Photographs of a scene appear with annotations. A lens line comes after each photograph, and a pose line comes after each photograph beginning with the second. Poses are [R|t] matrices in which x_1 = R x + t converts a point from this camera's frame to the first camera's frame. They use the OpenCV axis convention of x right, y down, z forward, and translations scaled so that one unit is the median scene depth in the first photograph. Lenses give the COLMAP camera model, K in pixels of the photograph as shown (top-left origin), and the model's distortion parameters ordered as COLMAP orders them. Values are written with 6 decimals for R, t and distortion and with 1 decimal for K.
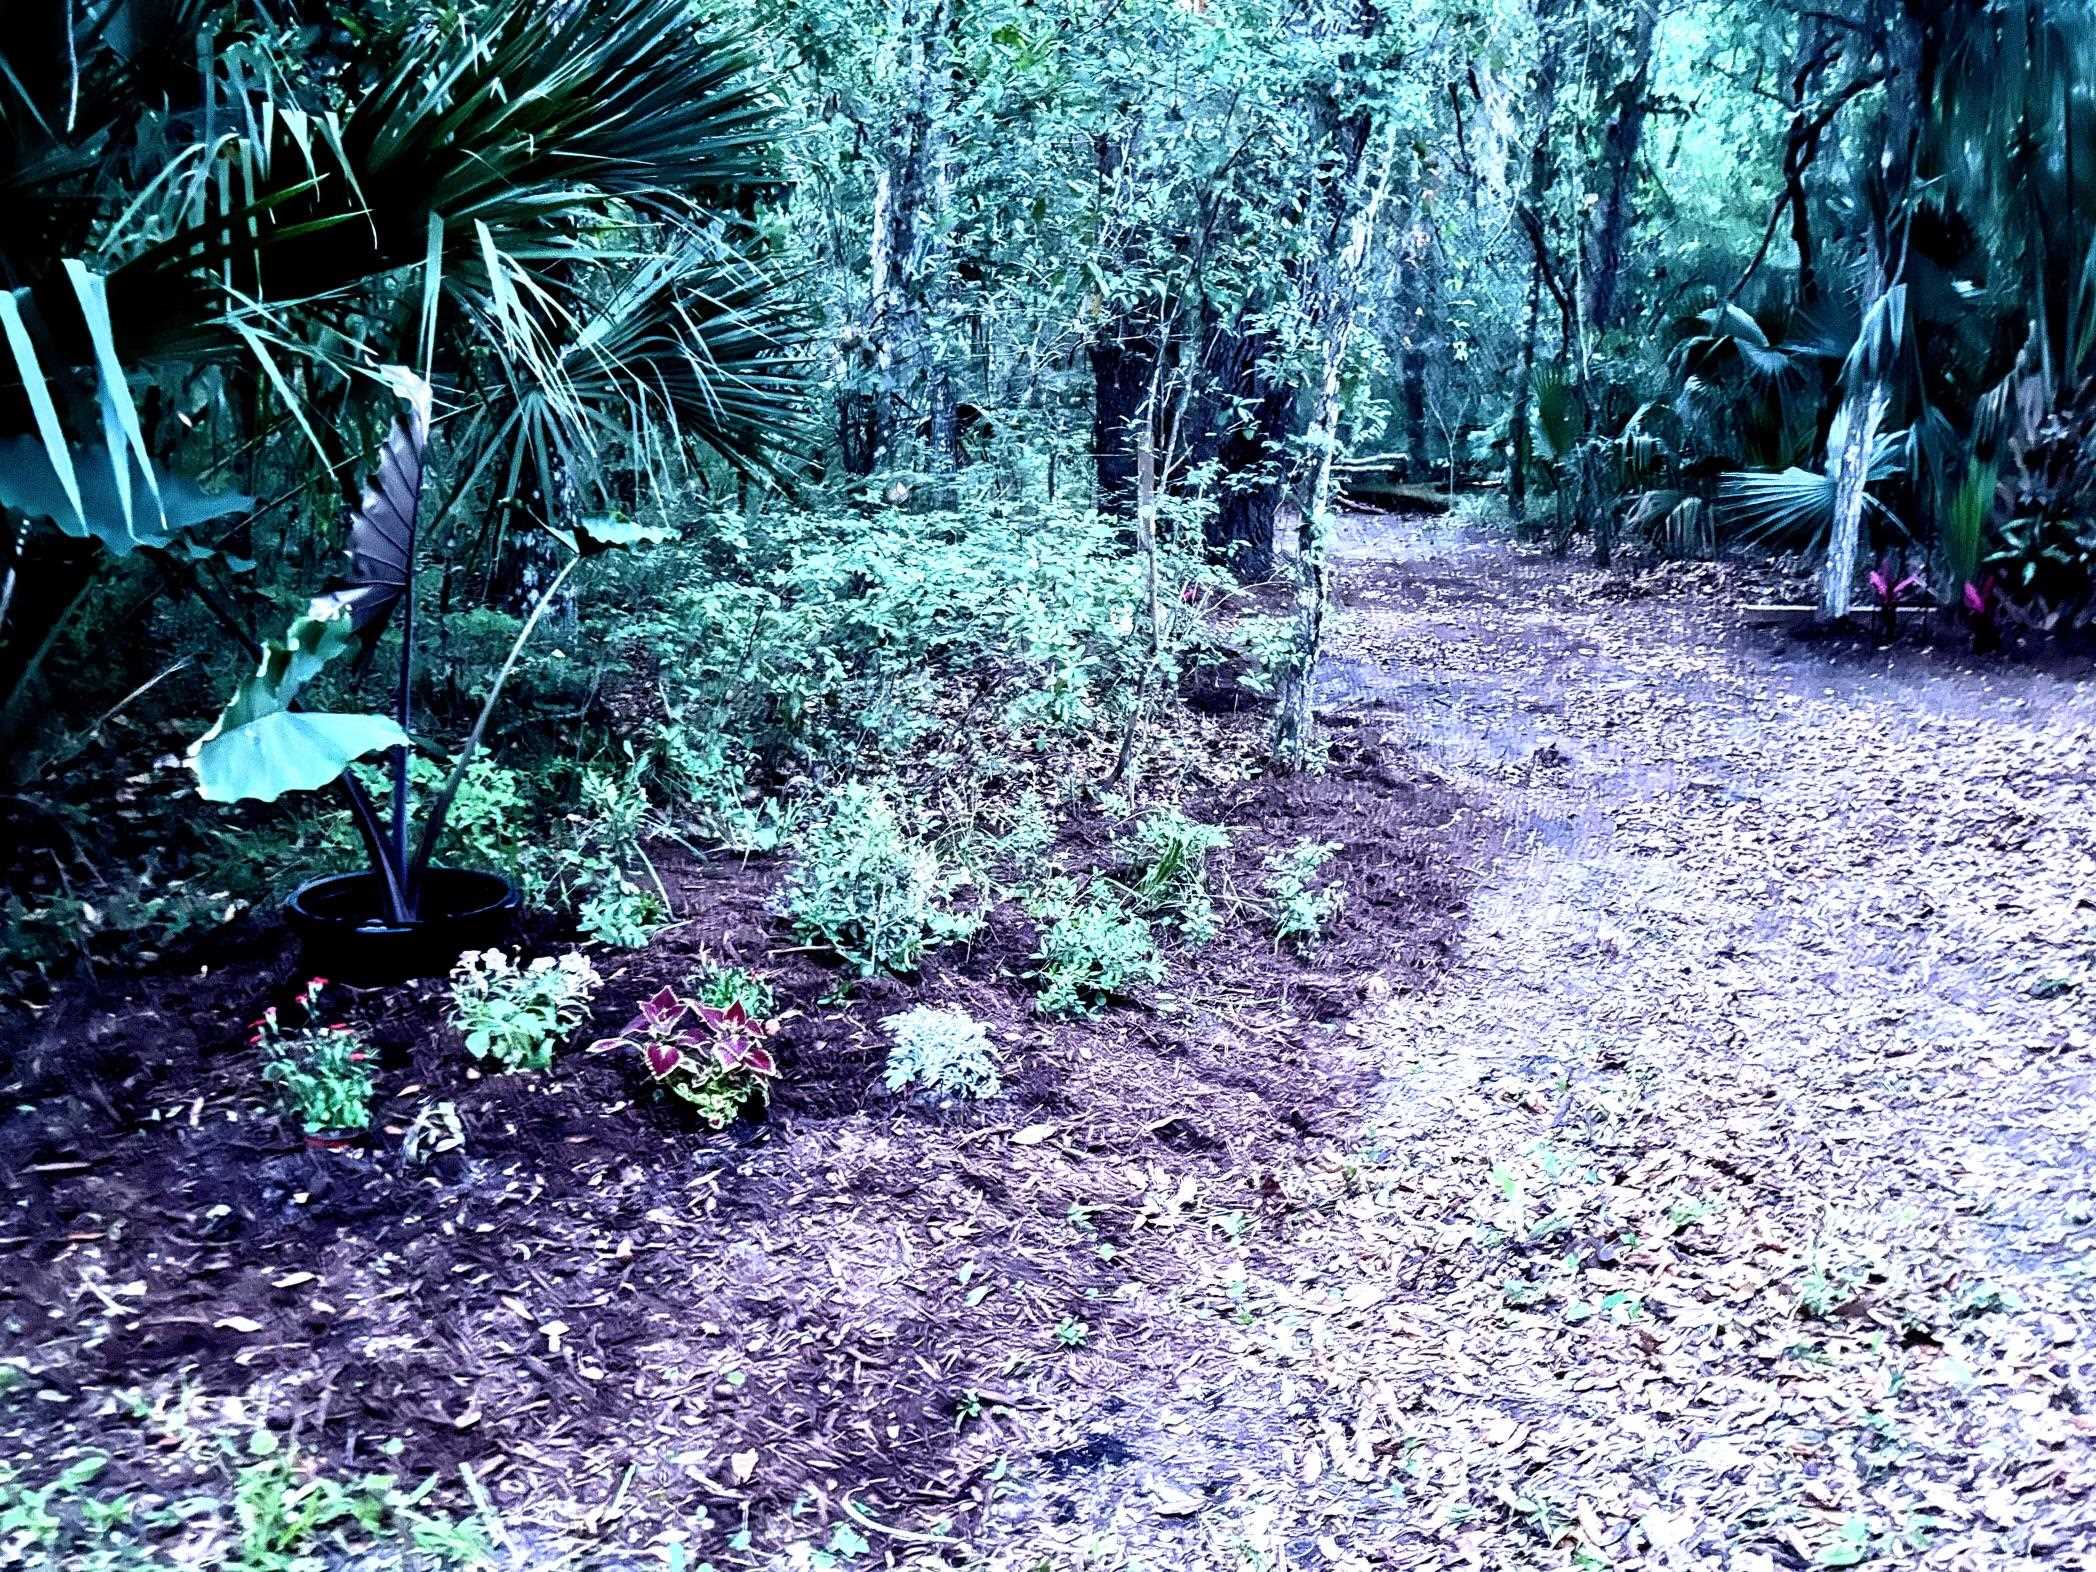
lens RADIAL K [[1999.7, 0, 1048.0], [0, 1999.7, 786.0], [0, 0, 1]] dist [0.054828, -0.003213]
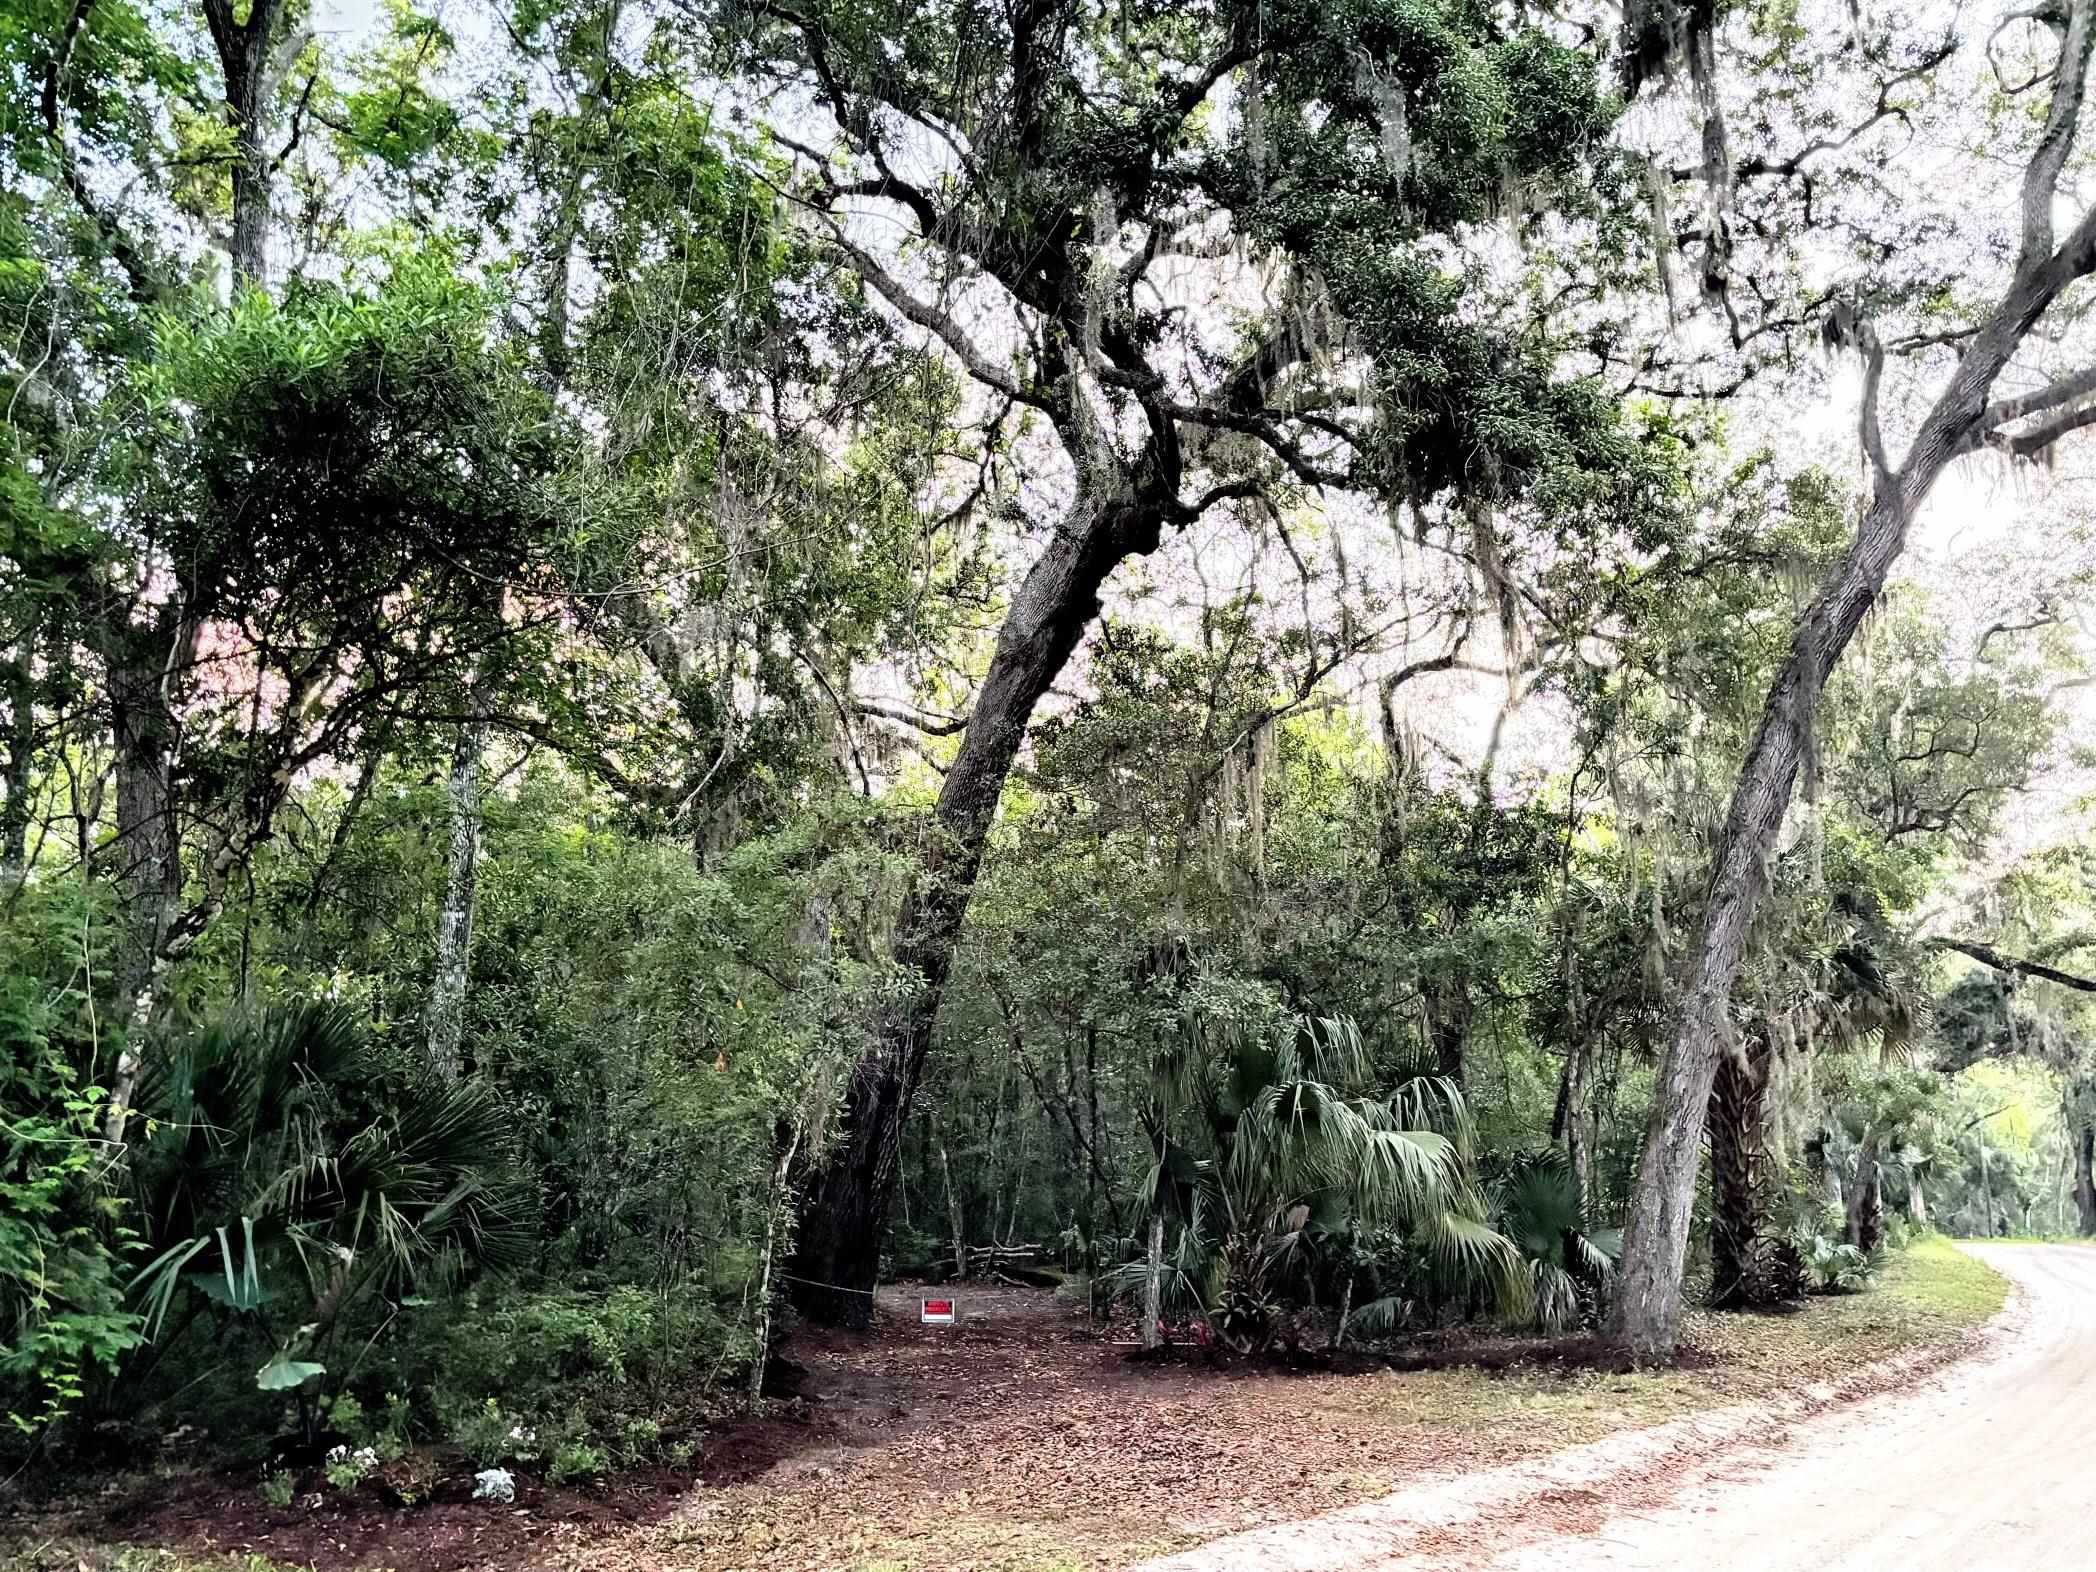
lens RADIAL K [[1611.0, 0, 1048.0], [0, 1611.0, 786.0], [0, 0, 1]] dist [0.009859, 0.007226]
pose [[0.996017, 0.019606, 0.086977, 0.528675], [0.018931, 0.906775, -0.421190, 0.215937], [-0.087126, 0.421159, 0.902792, -1.642332]]
